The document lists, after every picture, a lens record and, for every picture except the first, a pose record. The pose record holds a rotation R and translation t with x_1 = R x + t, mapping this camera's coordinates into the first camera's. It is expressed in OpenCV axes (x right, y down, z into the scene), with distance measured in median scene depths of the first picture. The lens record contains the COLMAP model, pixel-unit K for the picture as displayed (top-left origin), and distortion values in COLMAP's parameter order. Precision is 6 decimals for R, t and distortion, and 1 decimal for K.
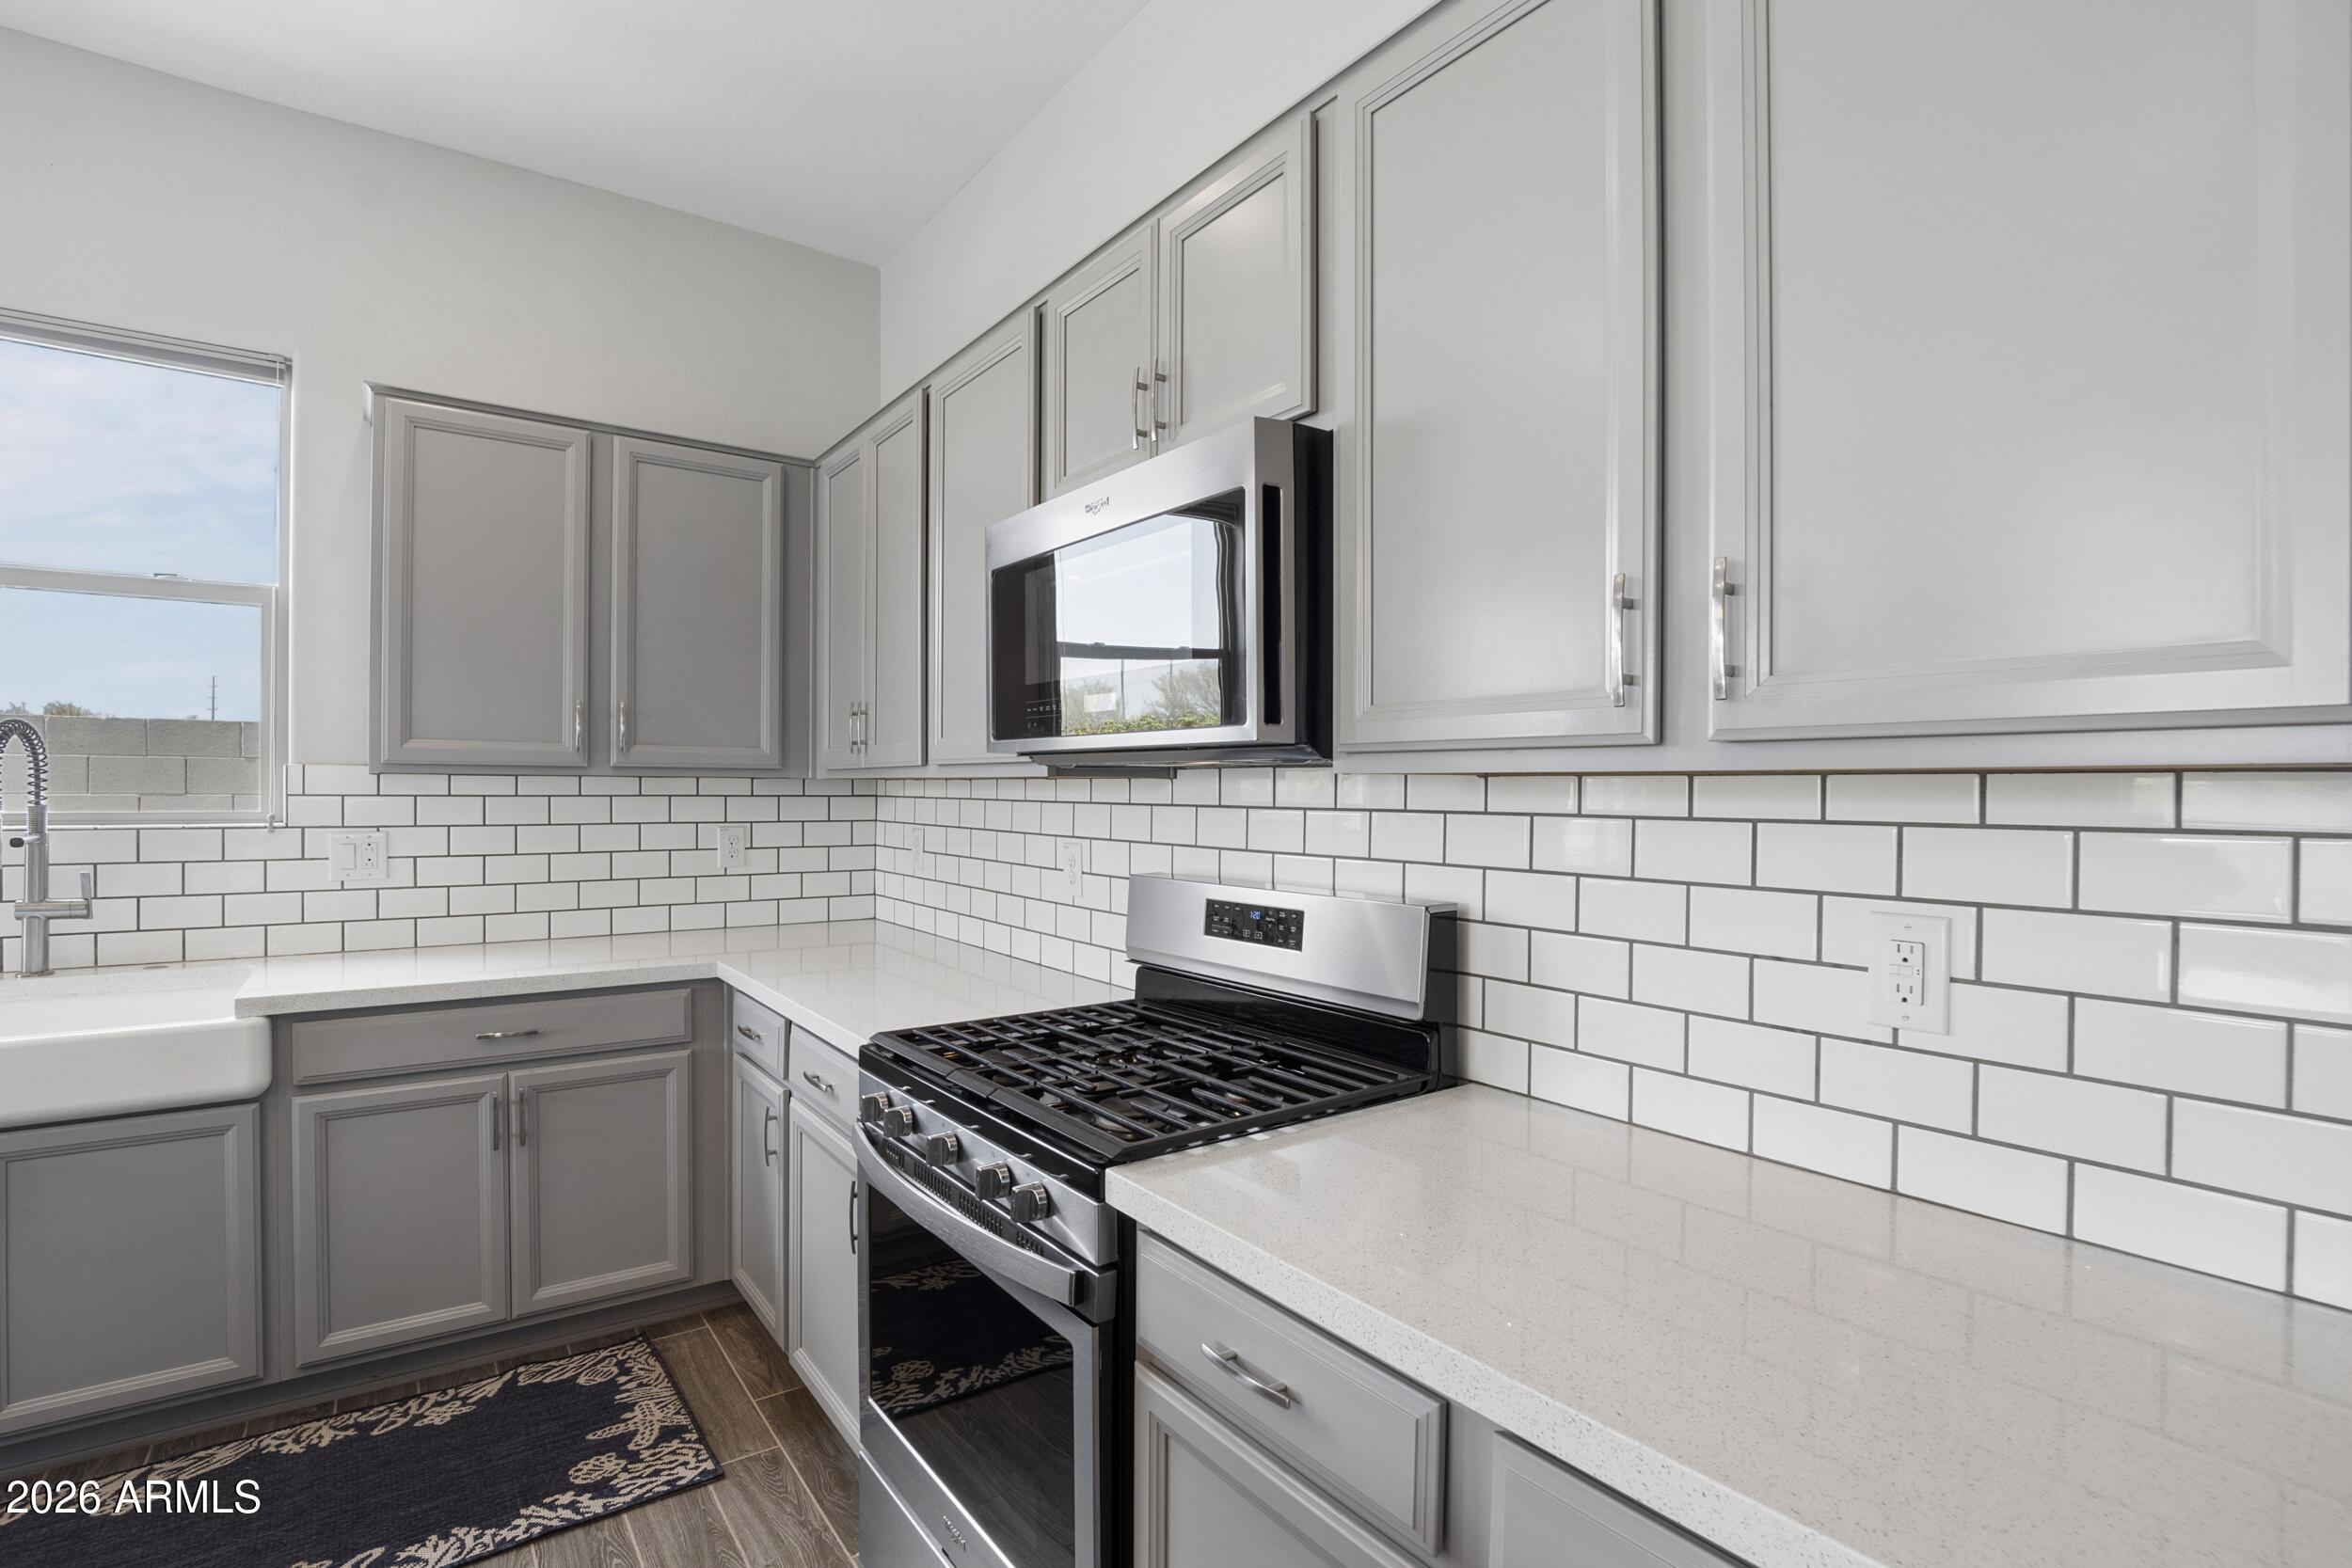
lens RADIAL K [[1109.4, 0, 1163.9], [0, 1109.4, 798.0], [0, 0, 1]] dist [-0.036865, 0.007355]
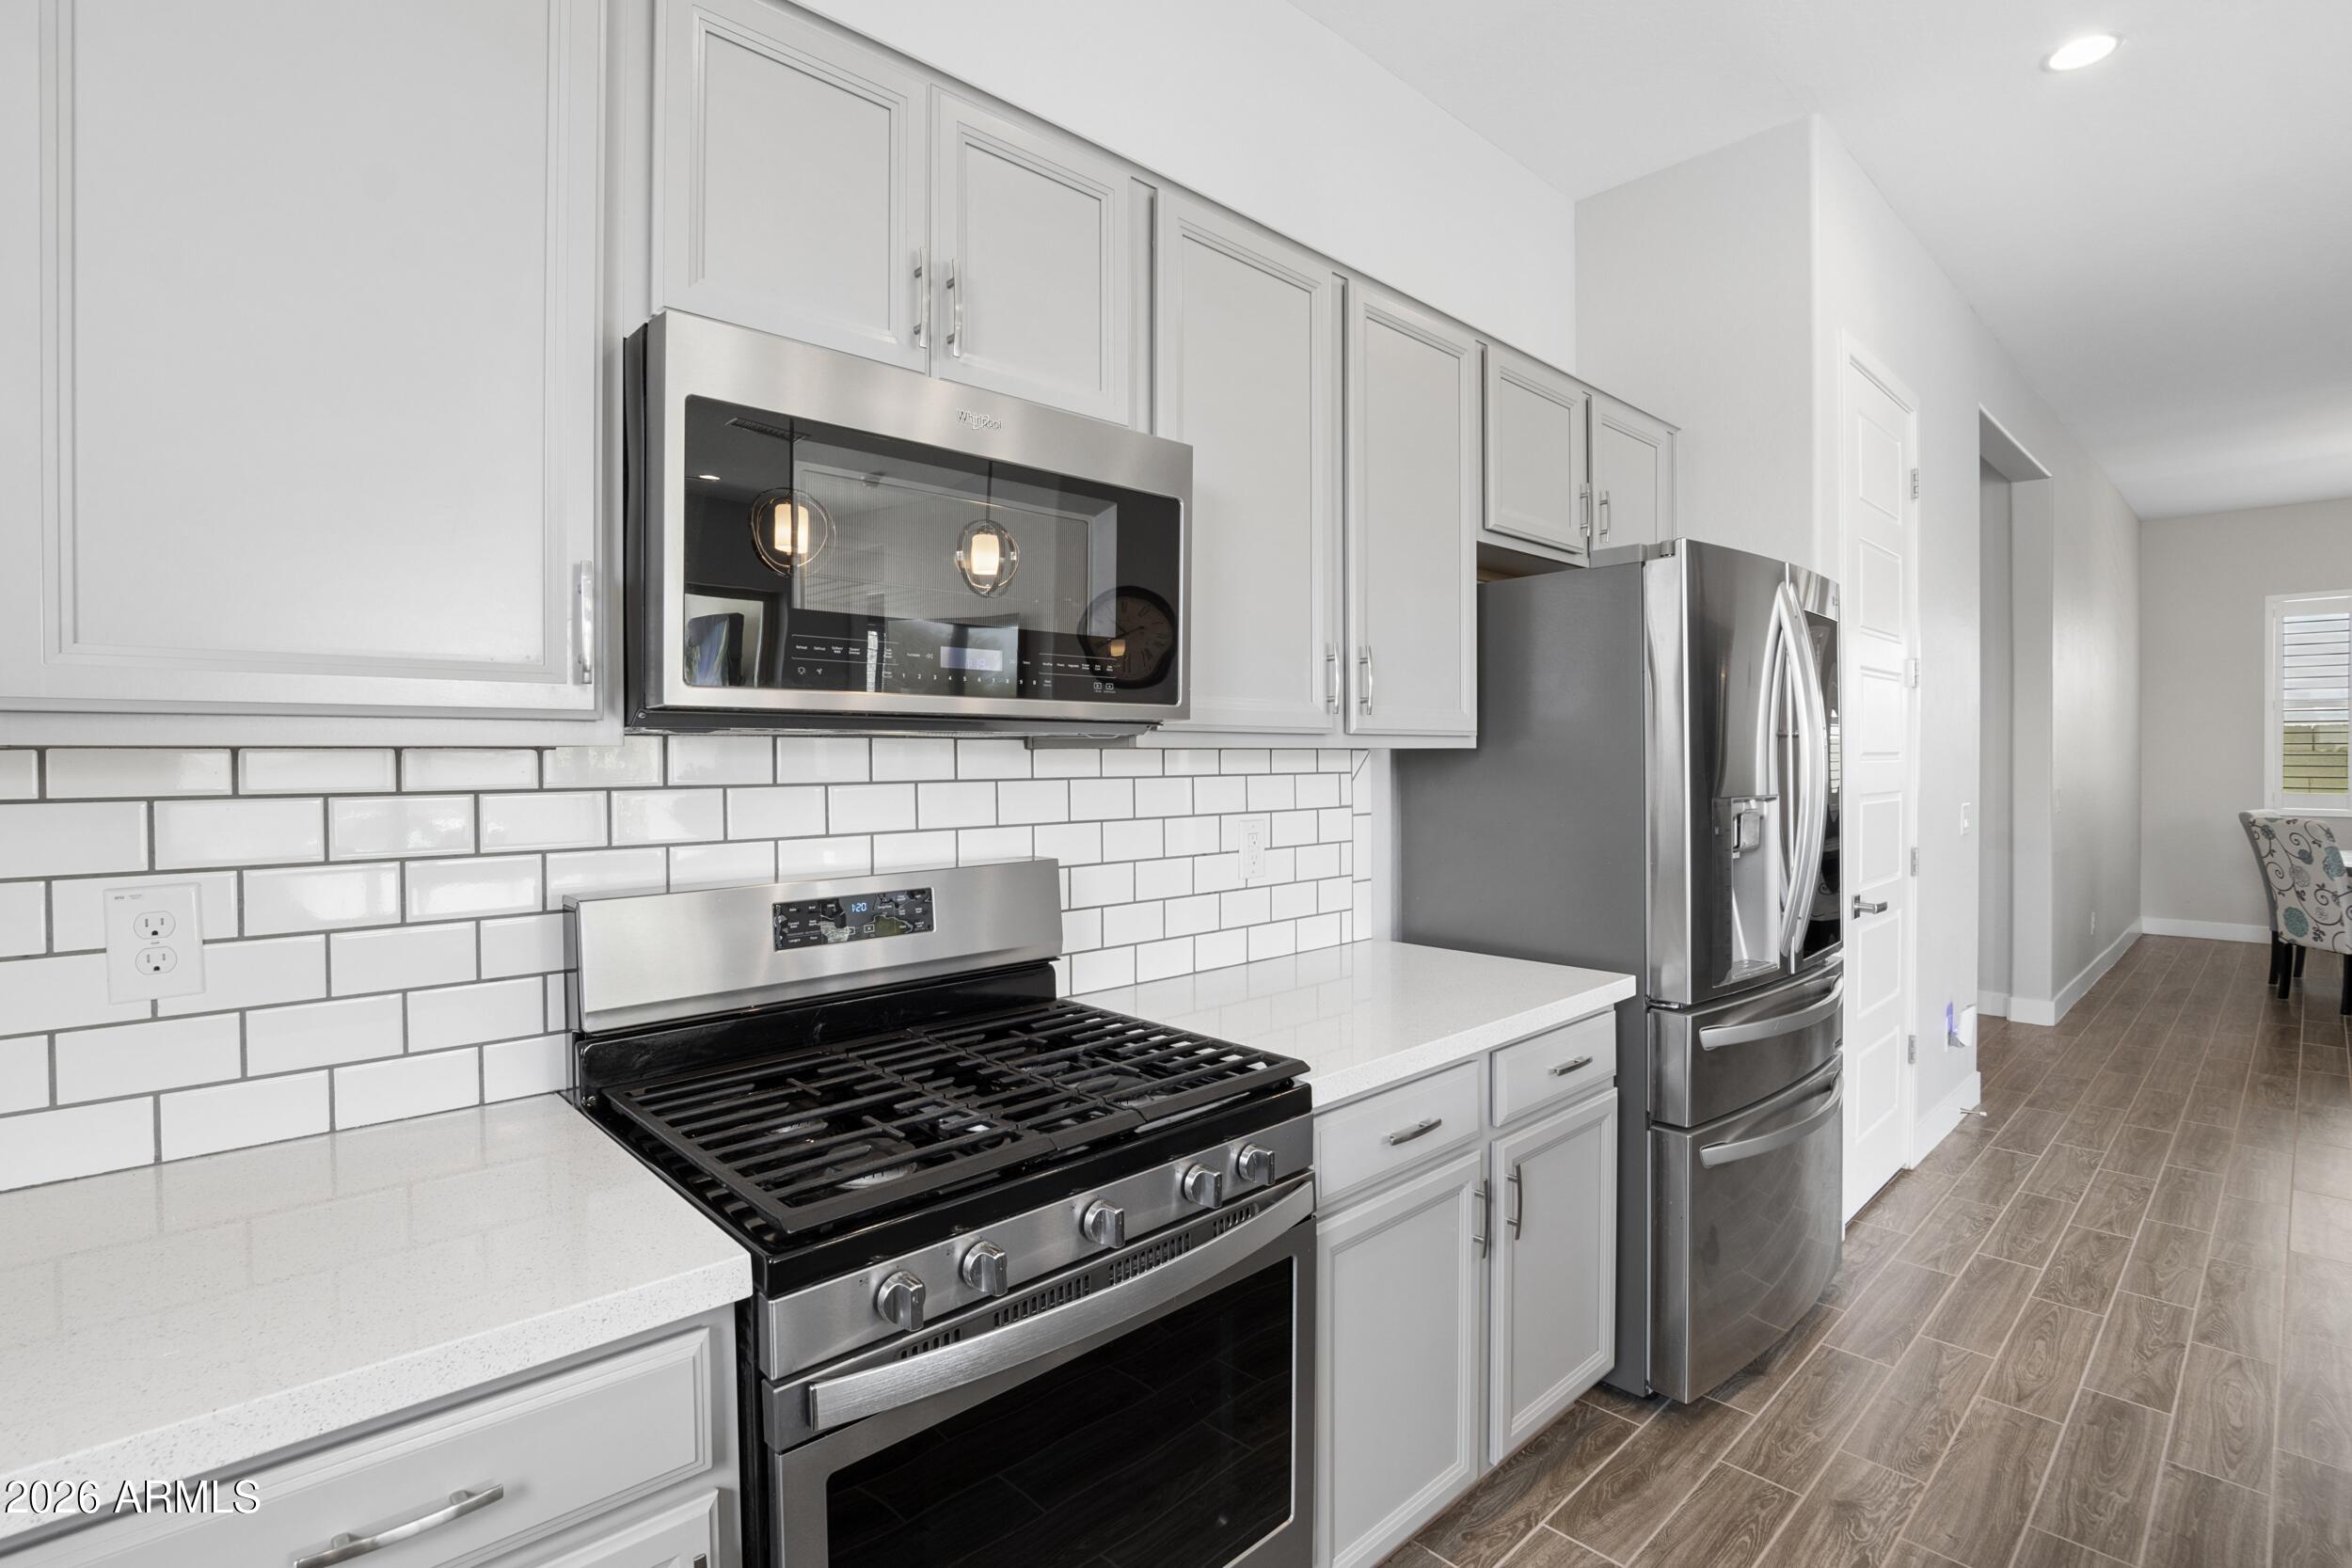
lens RADIAL K [[1109.4, 0, 1170.2], [0, 1109.4, 765.4], [0, 0, 1]] dist [-0.036865, 0.007355]
pose [[-0.123922, -0.013641, 0.992198, -0.918689], [0.013655, 0.999787, 0.015451, -0.017760], [-0.992198, 0.015463, -0.123709, 0.988393]]
